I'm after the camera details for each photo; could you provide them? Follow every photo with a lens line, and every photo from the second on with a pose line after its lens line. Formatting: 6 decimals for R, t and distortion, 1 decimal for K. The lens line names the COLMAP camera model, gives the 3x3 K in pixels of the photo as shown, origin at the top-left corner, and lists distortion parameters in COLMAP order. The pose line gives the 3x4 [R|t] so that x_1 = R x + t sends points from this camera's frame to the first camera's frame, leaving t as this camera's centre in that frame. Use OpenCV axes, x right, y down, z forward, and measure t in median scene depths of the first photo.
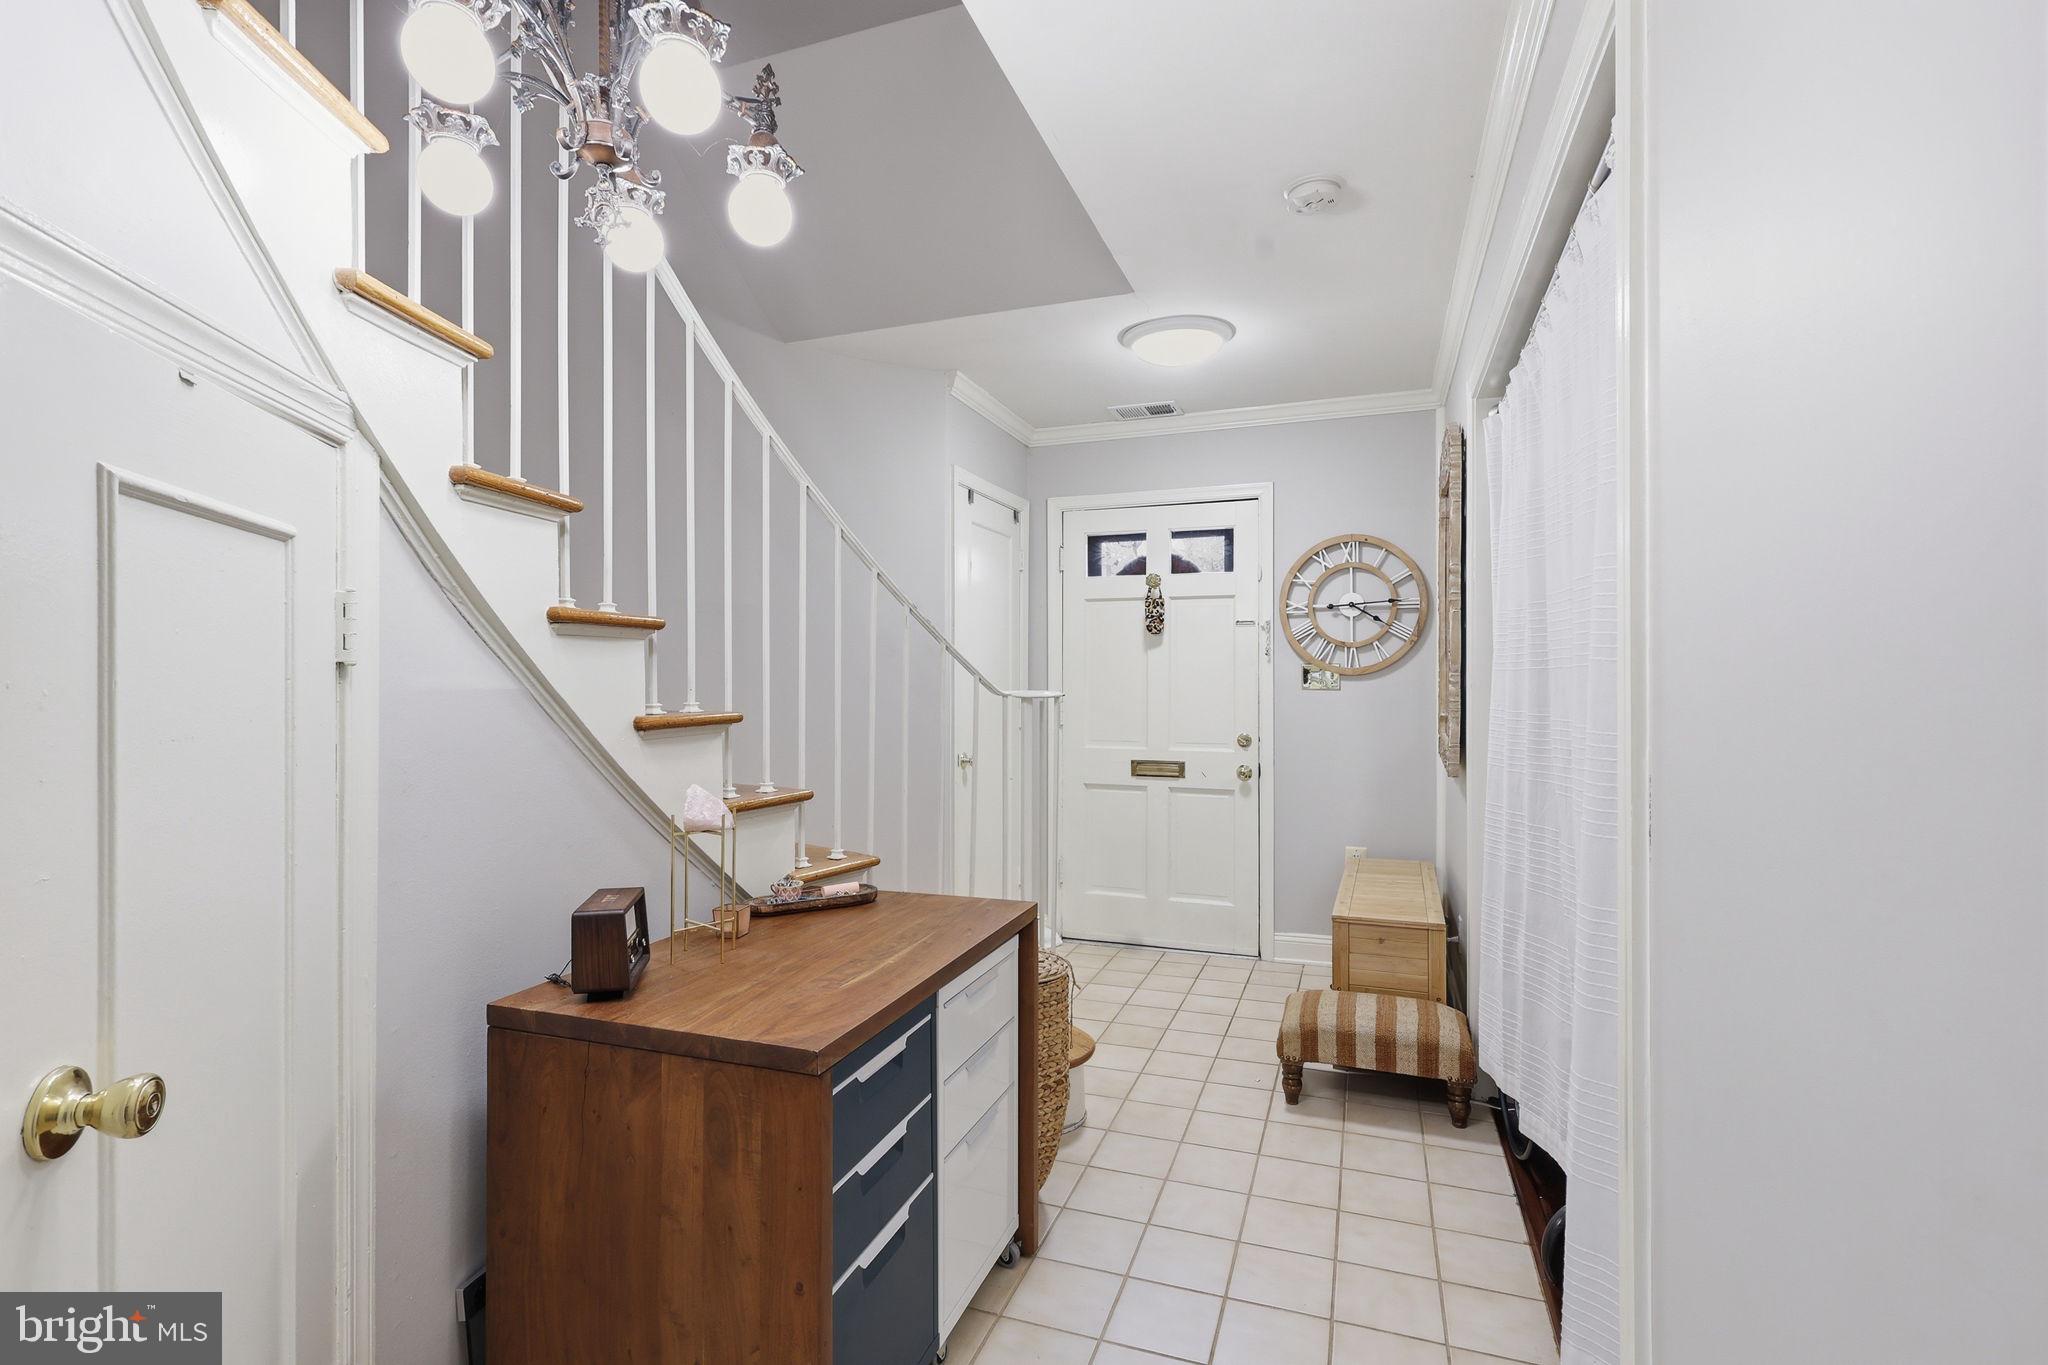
lens RADIAL K [[962.0, 0, 1023.5], [0, 962.0, 681.7], [0, 0, 1]] dist [0.000135, 0.001796]
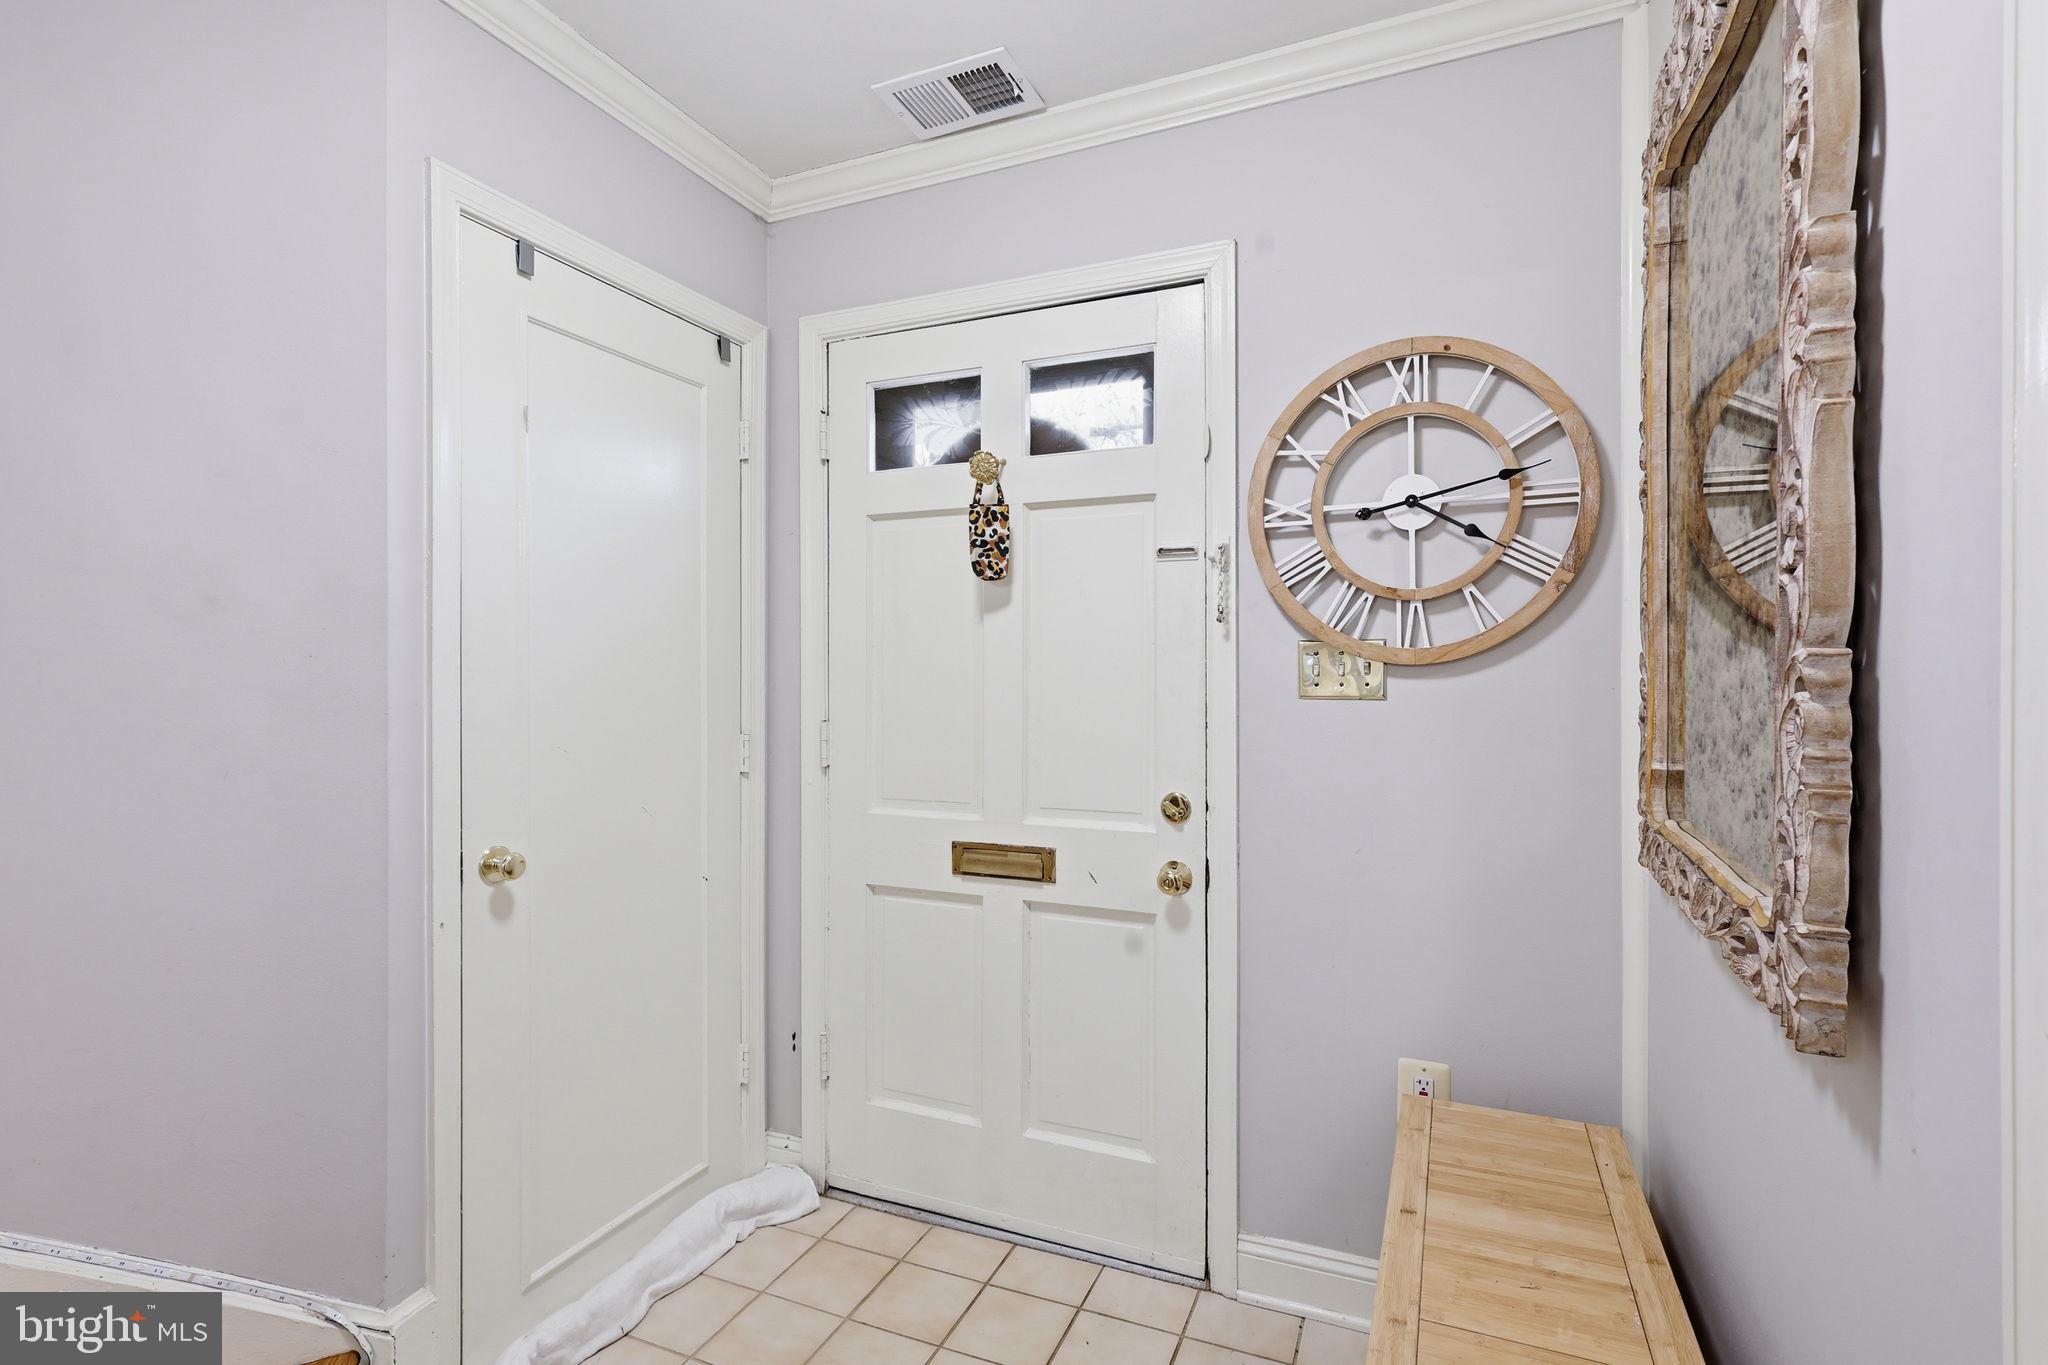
lens RADIAL K [[962.0, 0, 1026.0], [0, 962.0, 680.4], [0, 0, 1]] dist [0.000135, 0.001796]
pose [[0.998386, -0.001213, -0.056782, 0.187531], [0.001304, 0.999998, 0.001559, -0.000901], [0.056779, -0.001630, 0.998385, 0.544814]]
